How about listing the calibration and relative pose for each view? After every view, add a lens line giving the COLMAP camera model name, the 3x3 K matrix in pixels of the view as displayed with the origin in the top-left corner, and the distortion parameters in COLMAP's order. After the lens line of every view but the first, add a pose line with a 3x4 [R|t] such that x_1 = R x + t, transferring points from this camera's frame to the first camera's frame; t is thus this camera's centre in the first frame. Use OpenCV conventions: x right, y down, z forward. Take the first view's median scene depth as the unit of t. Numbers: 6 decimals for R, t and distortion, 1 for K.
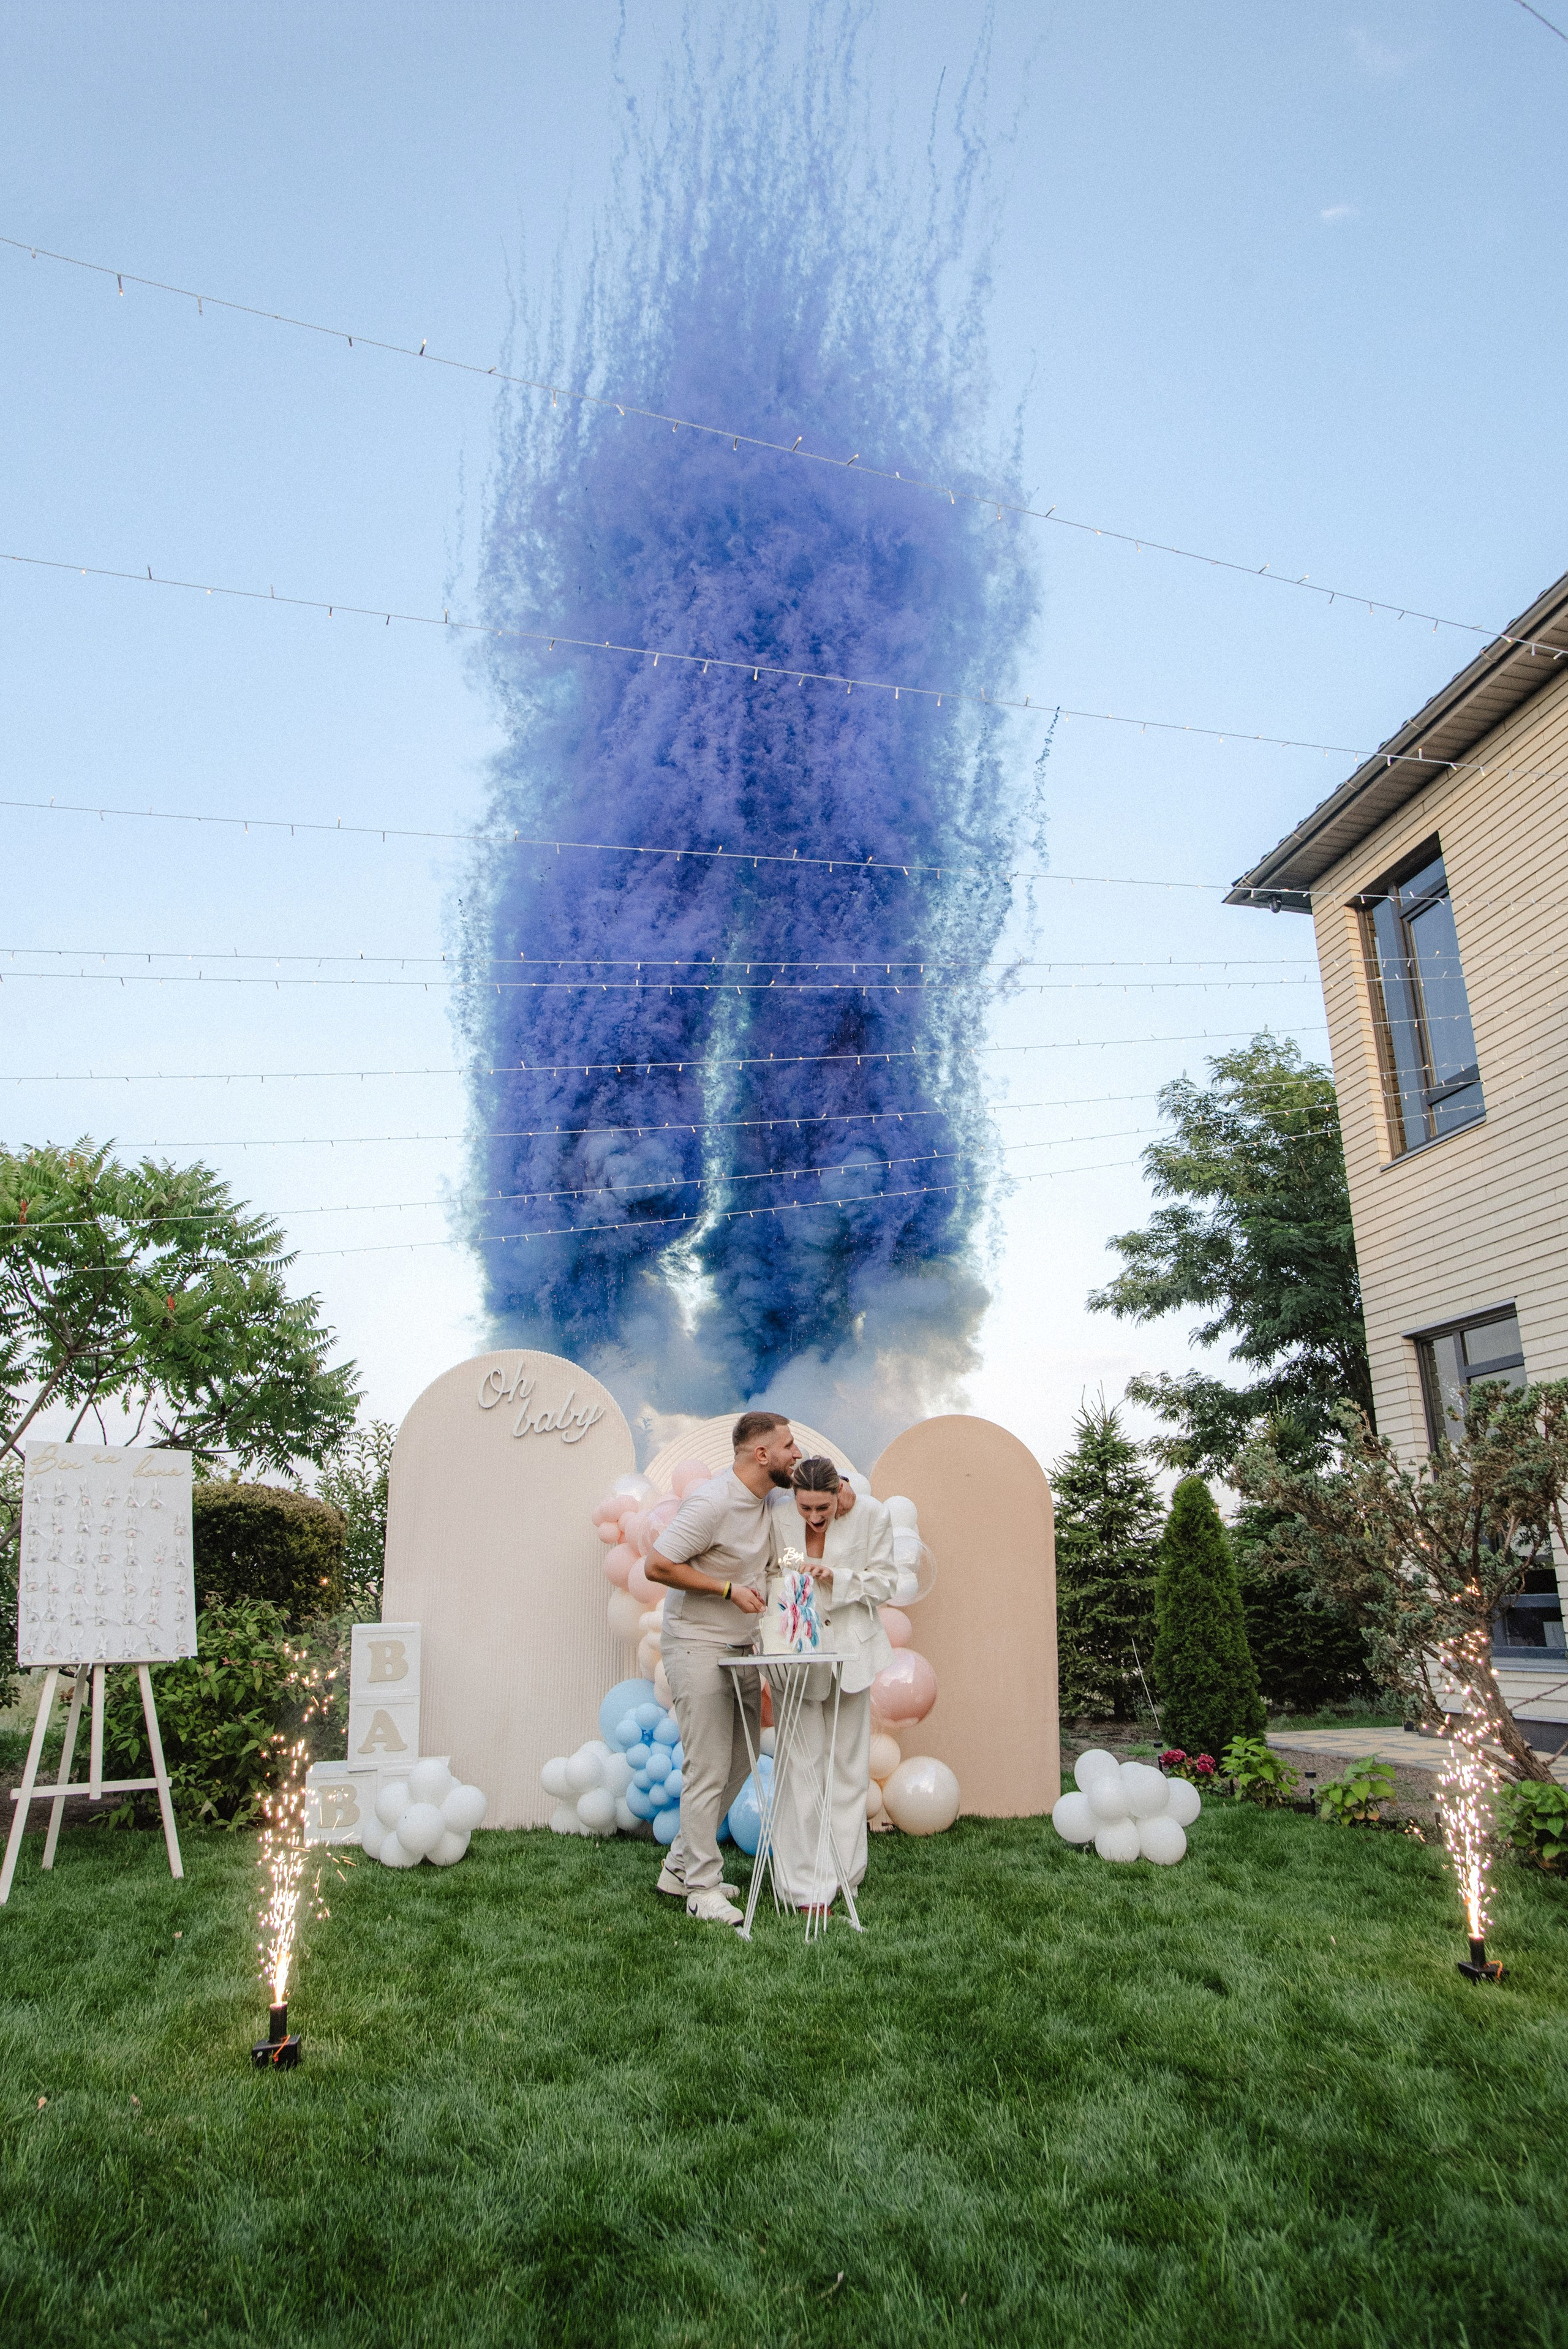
lens RADIAL K [[1398.9, 0, 784.8], [0, 1398.9, 1190.2], [0, 0, 1]] dist [-0.029226, 0.005441]
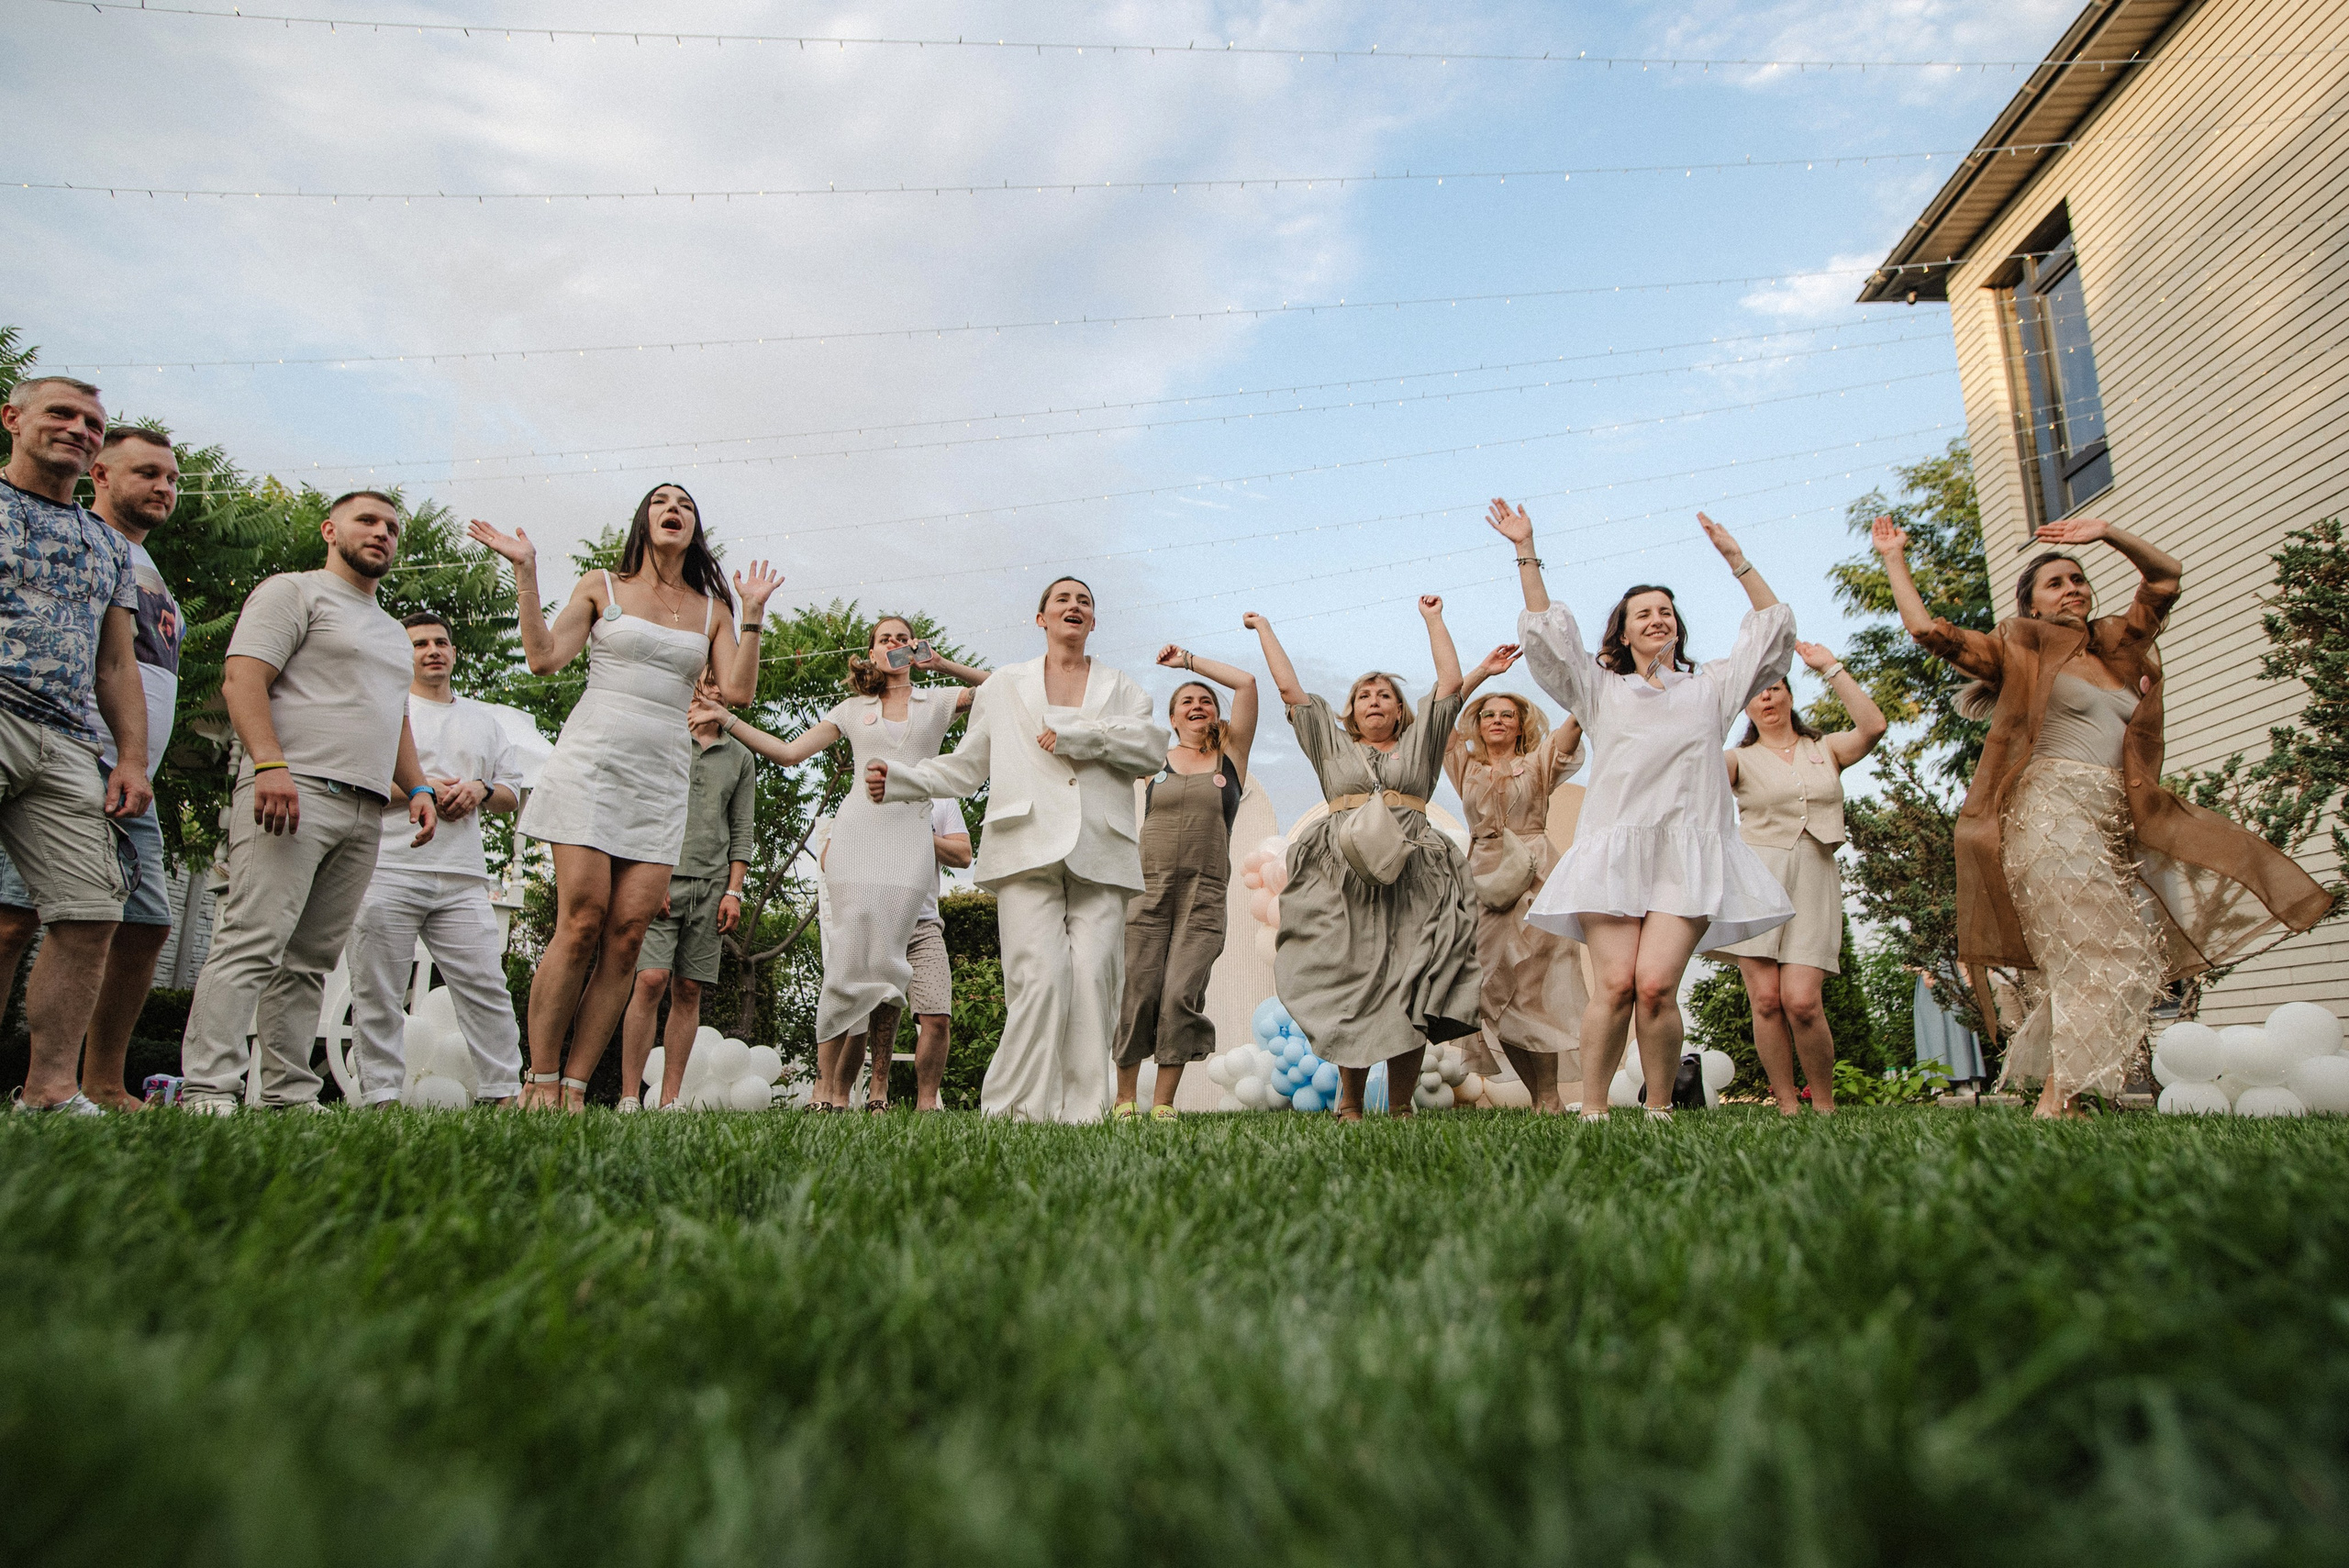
lens RADIAL K [[1398.9, 0, 1177.9], [0, 1398.9, 792.5], [0, 0, 1]] dist [-0.029226, 0.005441]
pose [[0.969451, -0.052684, -0.239562, 0.115456], [0.071783, 0.994839, 0.071705, 0.075180], [0.234548, -0.086711, 0.968230, -0.217025]]
